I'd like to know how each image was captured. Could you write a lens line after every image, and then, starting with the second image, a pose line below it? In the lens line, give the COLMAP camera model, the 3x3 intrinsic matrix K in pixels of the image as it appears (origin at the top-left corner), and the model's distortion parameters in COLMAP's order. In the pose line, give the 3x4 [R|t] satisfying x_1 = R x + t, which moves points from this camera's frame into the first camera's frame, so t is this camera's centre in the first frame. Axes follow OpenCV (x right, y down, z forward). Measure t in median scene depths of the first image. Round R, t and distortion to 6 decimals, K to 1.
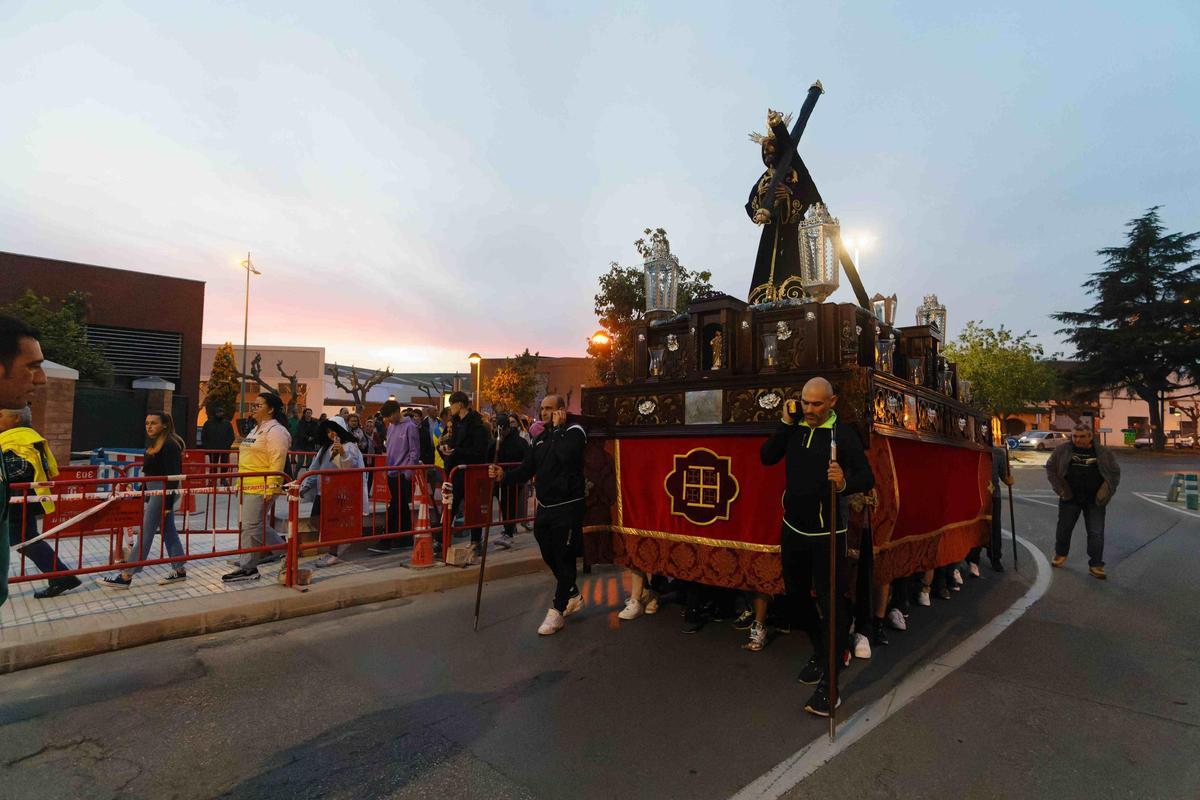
lens RADIAL K [[664.4, 0, 600.0], [0, 664.4, 400.0], [0, 0, 1]] dist [-0.004609, 0.000496]
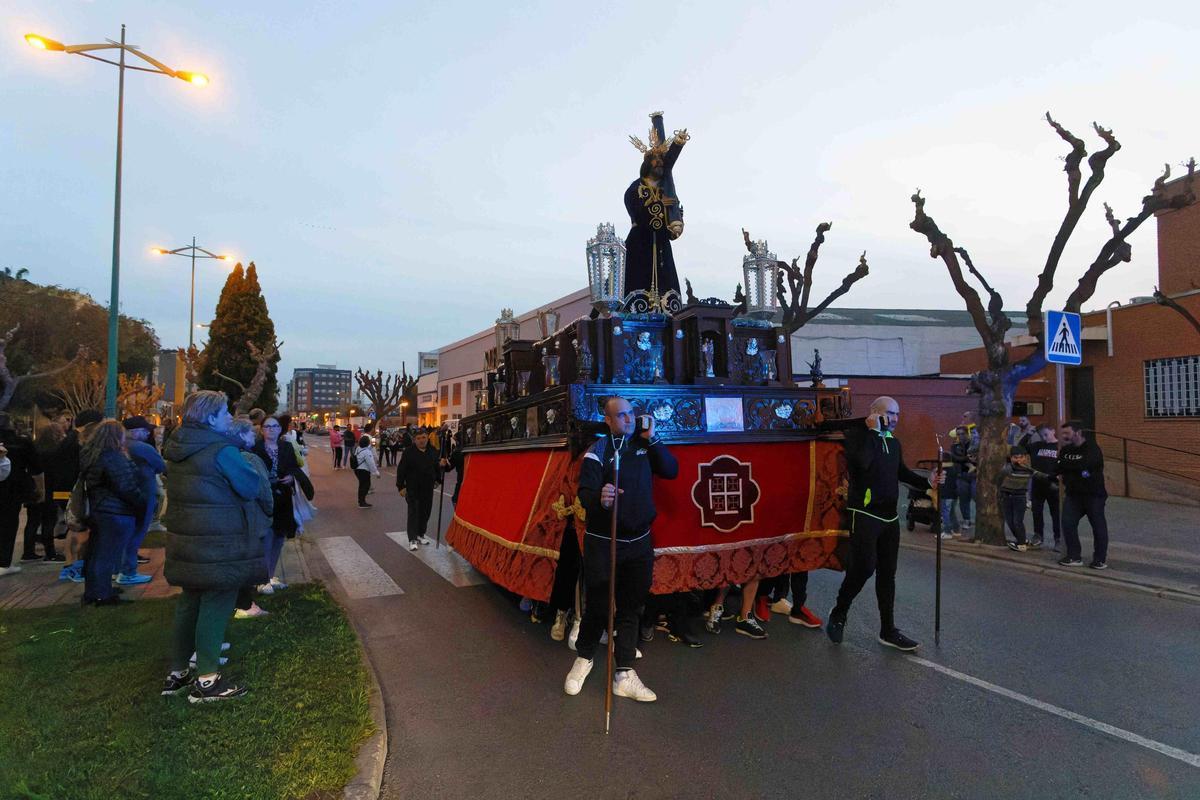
lens RADIAL K [[664.4, 0, 600.0], [0, 664.4, 400.0], [0, 0, 1]] dist [-0.004609, 0.000496]
pose [[0.413211, 0.036179, 0.909916, -0.836619], [-0.050502, 0.998583, -0.016771, 0.015925], [-0.909234, -0.039023, 0.414453, 0.762294]]
